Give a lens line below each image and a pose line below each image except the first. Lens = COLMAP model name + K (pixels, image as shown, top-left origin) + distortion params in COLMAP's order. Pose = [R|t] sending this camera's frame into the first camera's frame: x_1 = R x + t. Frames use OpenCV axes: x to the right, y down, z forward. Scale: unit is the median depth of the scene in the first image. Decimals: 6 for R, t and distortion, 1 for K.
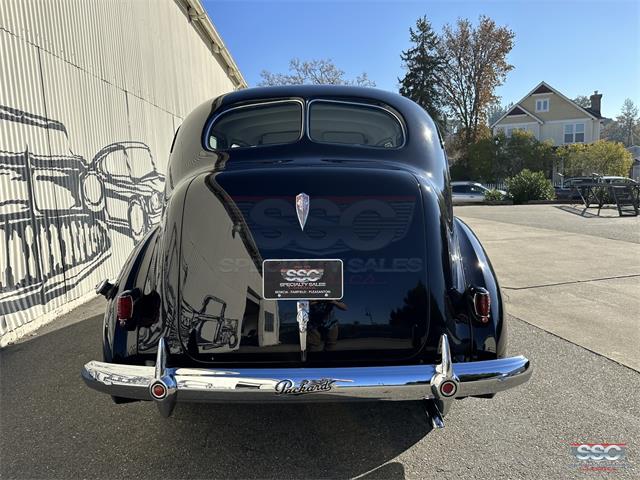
lens RADIAL K [[449.1, 0, 321.3], [0, 449.1, 239.8], [0, 0, 1]] dist [0.041632, -0.041861]
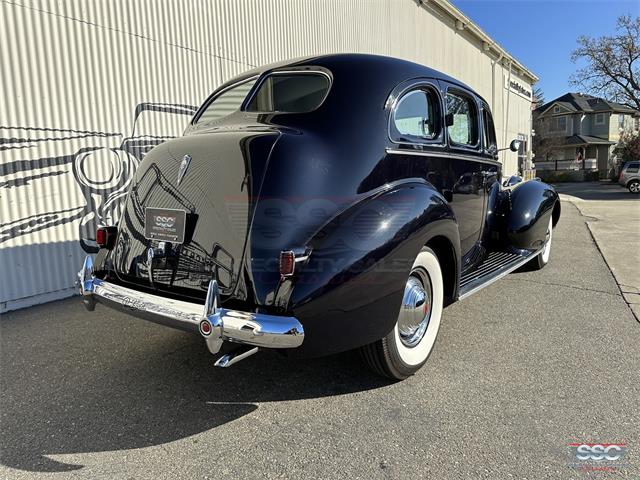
lens RADIAL K [[449.1, 0, 321.3], [0, 449.1, 239.8], [0, 0, 1]] dist [0.041632, -0.041861]
pose [[0.800639, 0.088997, -0.592500, 0.458206], [-0.069675, 0.996027, 0.055458, 0.013398], [0.595082, -0.003119, 0.803659, 0.115315]]
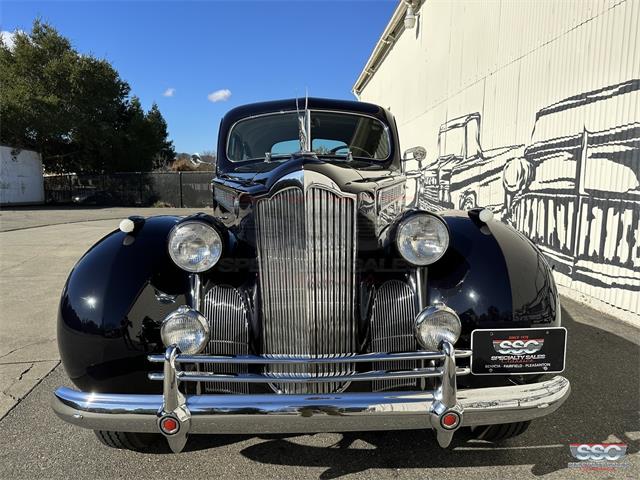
lens RADIAL K [[448.4, 0, 316.5], [0, 448.4, 242.0], [0, 0, 1]] dist [0.050883, -0.064807]
pose [[-0.999462, 0.030503, -0.012066, -0.016775], [0.026383, 0.966082, 0.256885, -0.227116], [0.019493, 0.256428, -0.966367, 2.008432]]
